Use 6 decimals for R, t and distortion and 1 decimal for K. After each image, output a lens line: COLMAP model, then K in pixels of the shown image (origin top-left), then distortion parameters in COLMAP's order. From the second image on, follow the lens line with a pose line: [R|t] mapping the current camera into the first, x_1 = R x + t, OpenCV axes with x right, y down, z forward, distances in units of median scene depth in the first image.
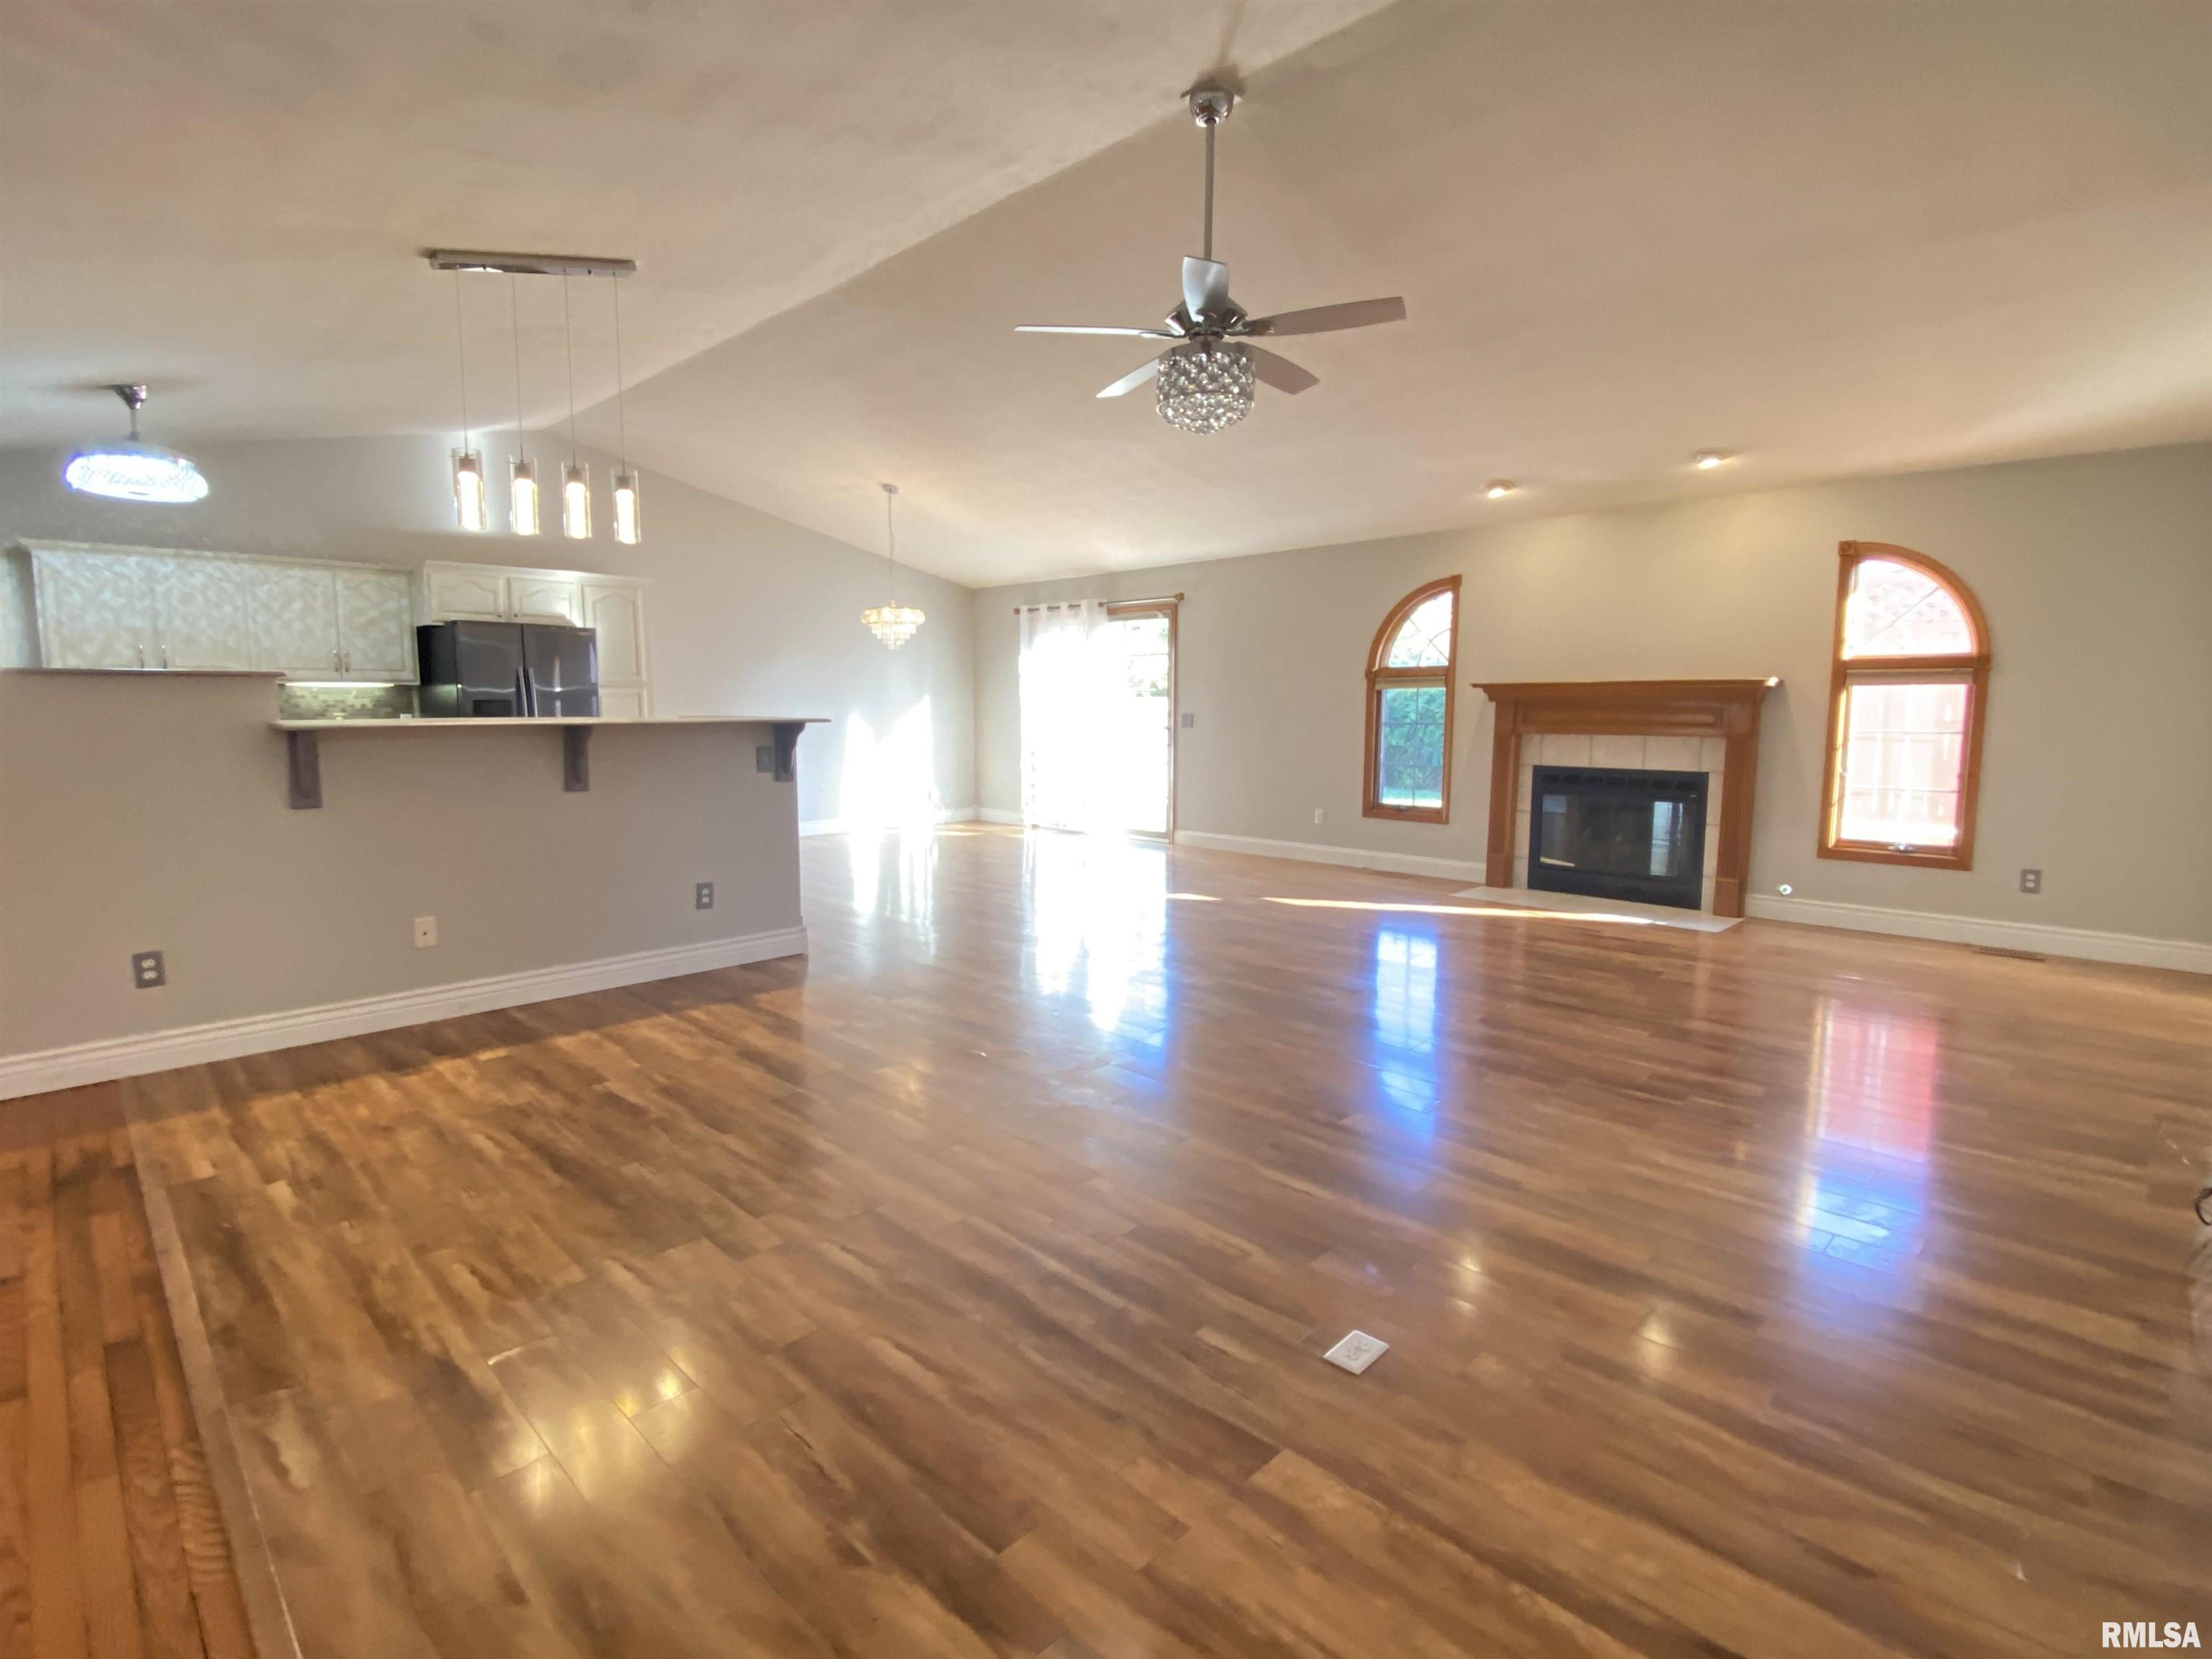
lens RADIAL K [[1064.0, 0, 1088.9], [0, 1064.0, 828.1], [0, 0, 1]] dist [0.025630, -0.027128]
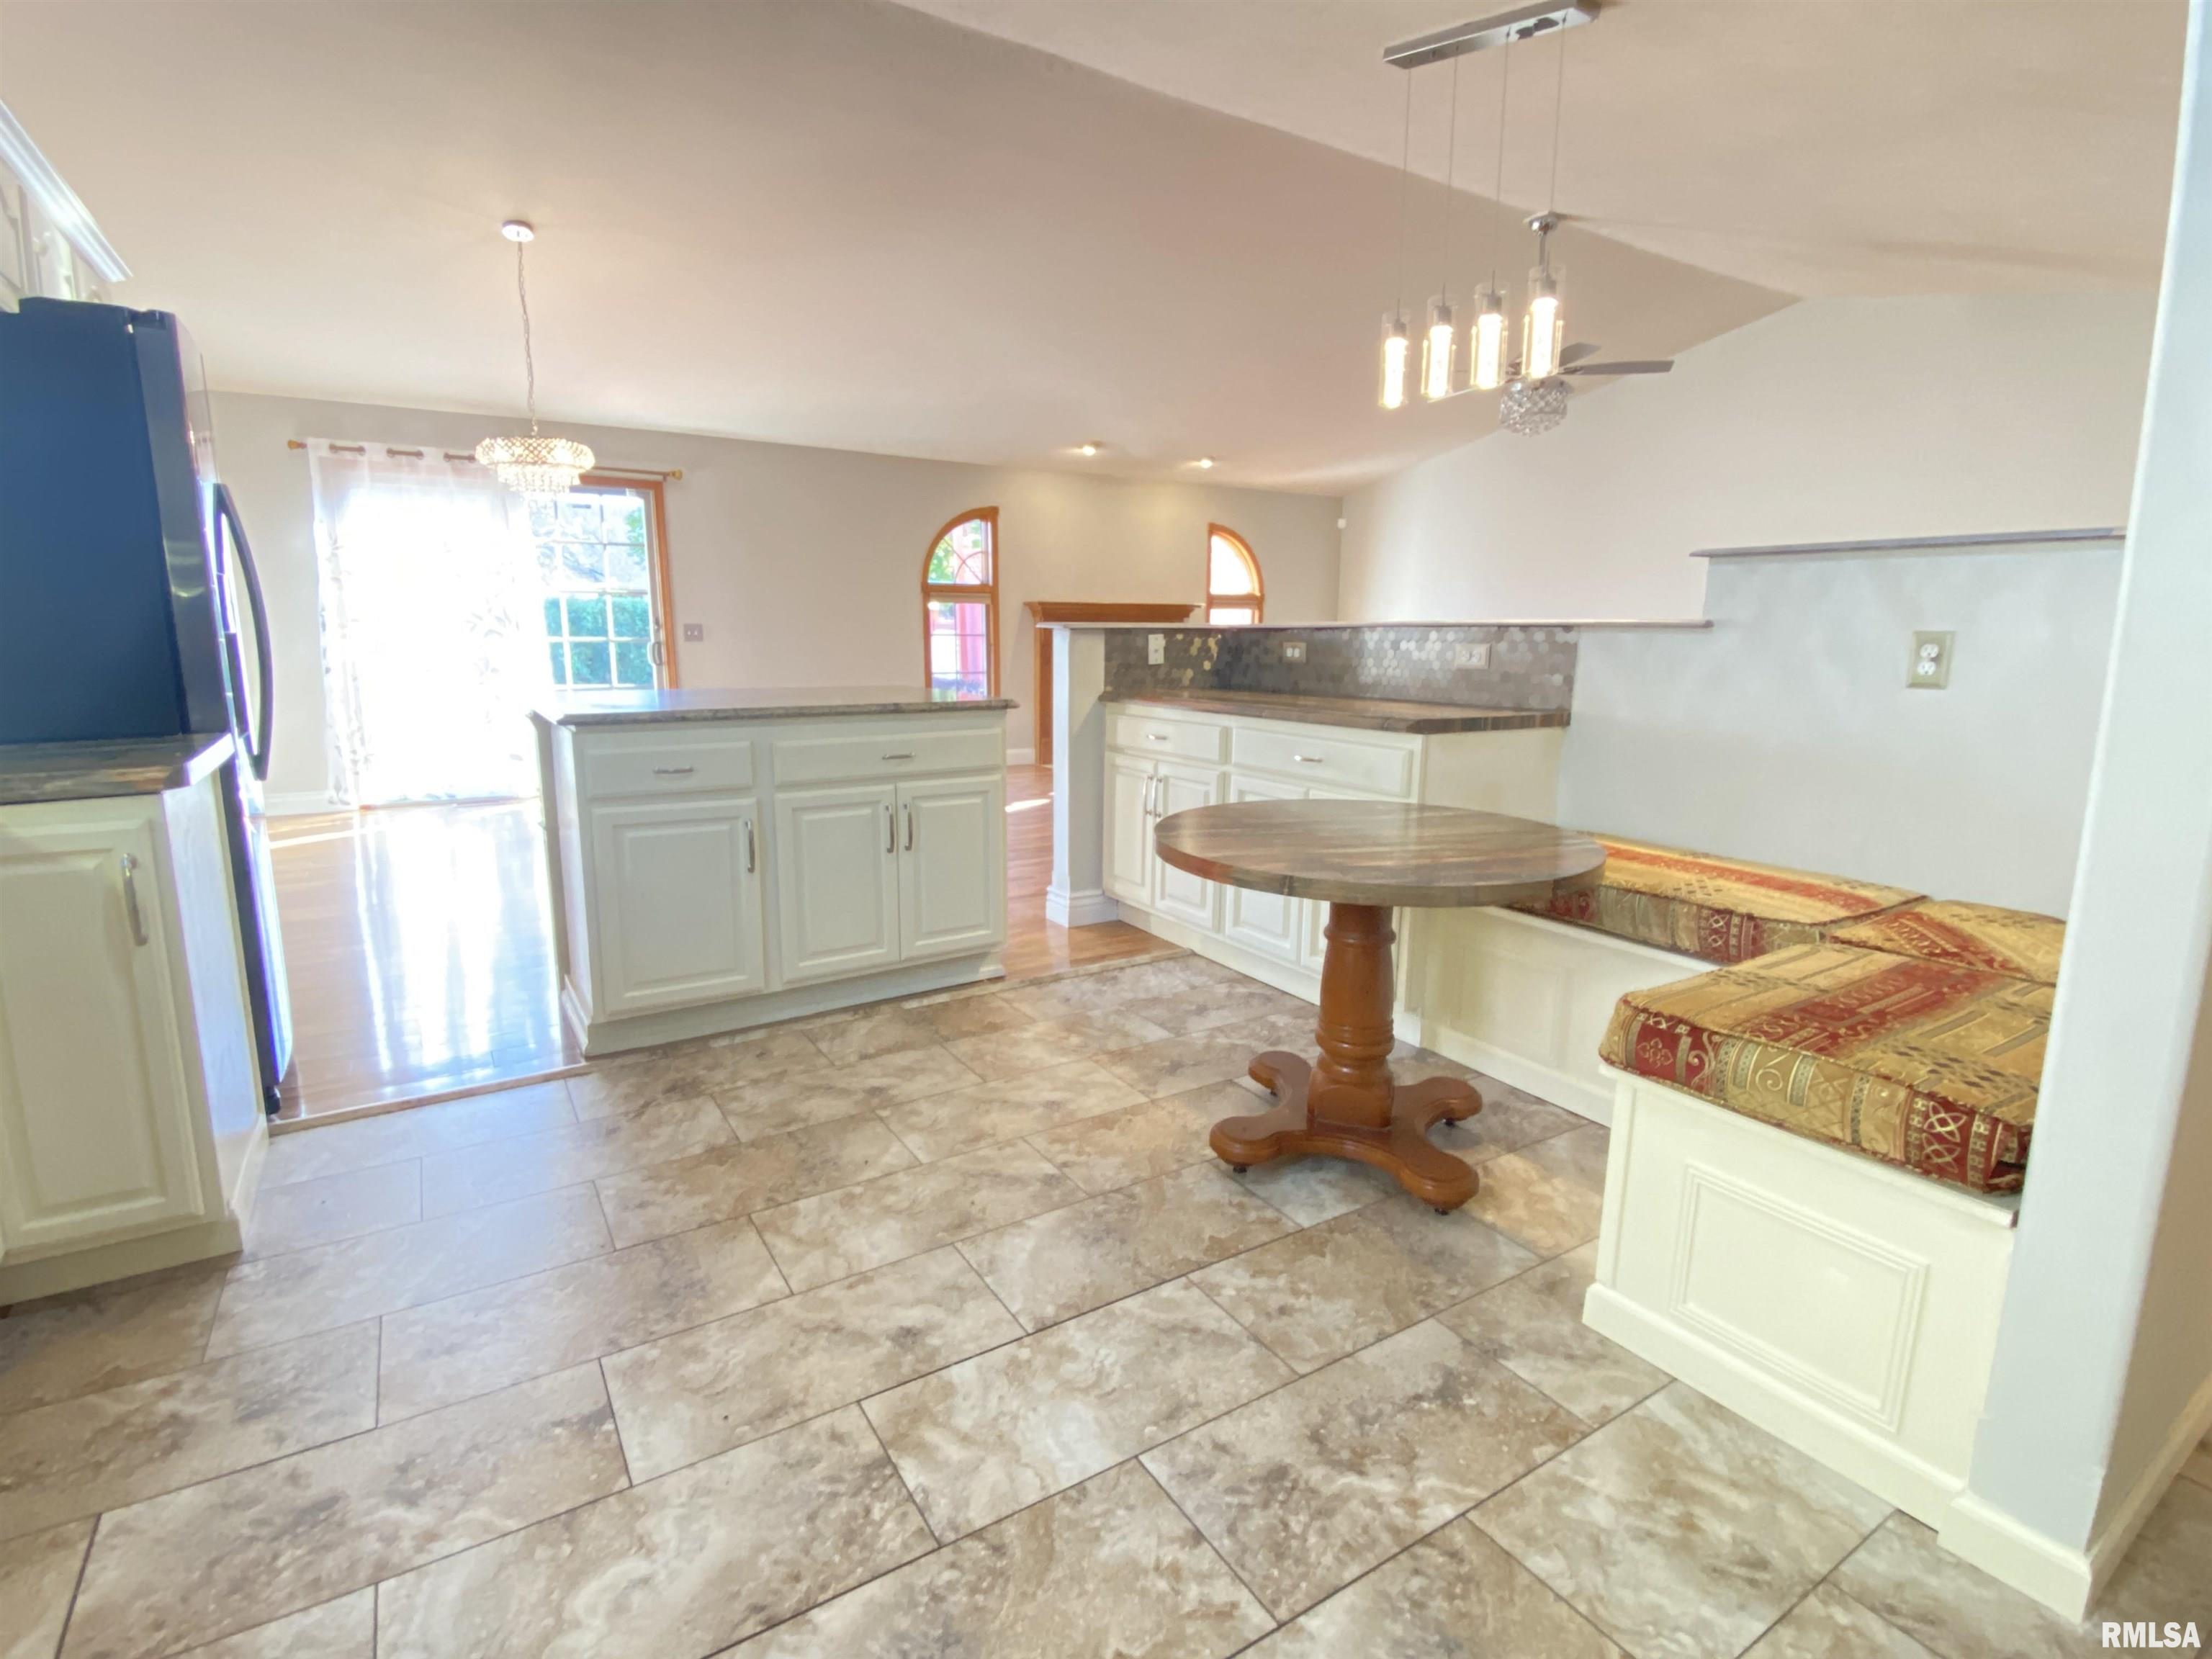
lens RADIAL K [[1087.8, 0, 1079.5], [0, 1087.8, 823.1], [0, 0, 1]] dist [0.022533, -0.029861]
pose [[0.227126, -0.169869, 0.958936, -0.884702], [0.101921, 0.983409, 0.150064, -0.071735], [-0.968517, 0.063652, 0.240671, 0.701207]]
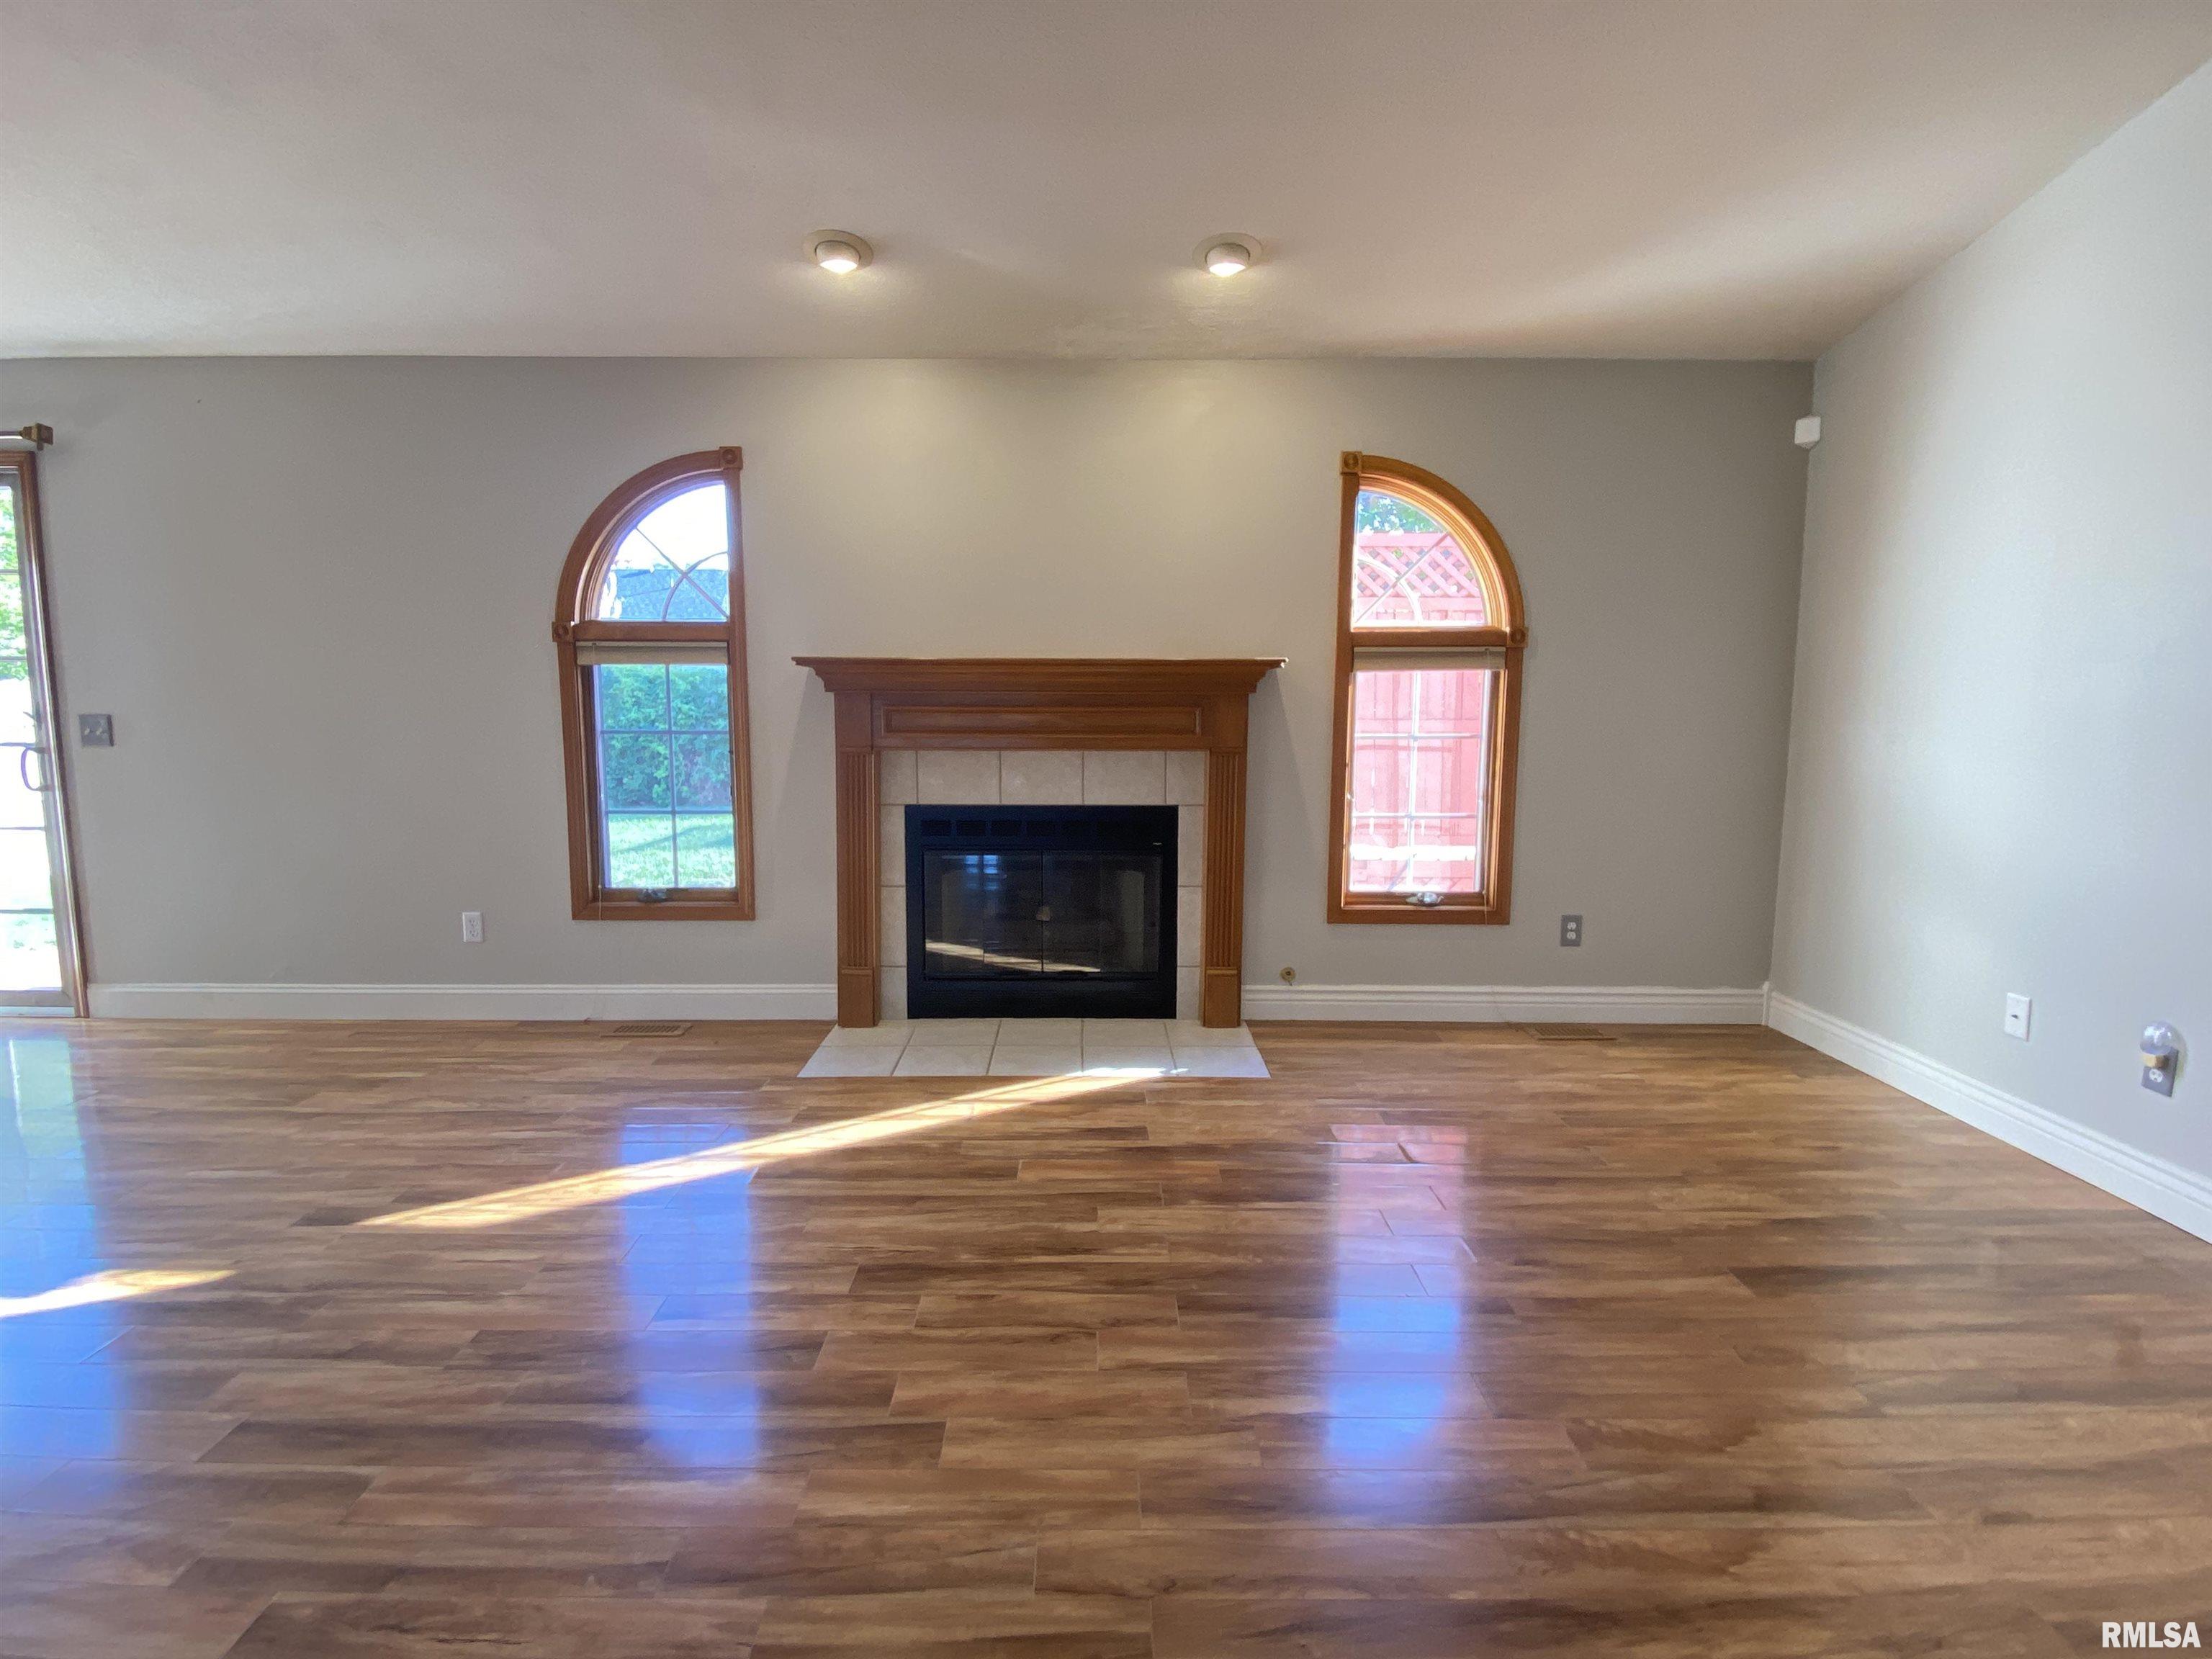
lens RADIAL K [[1064.0, 0, 1088.9], [0, 1064.0, 828.1], [0, 0, 1]] dist [0.025630, -0.027128]
pose [[0.701555, -0.085928, 0.707415, 0.088744], [0.079636, 0.995939, 0.041998, -0.065119], [-0.708151, 0.026872, 0.705549, 0.559835]]
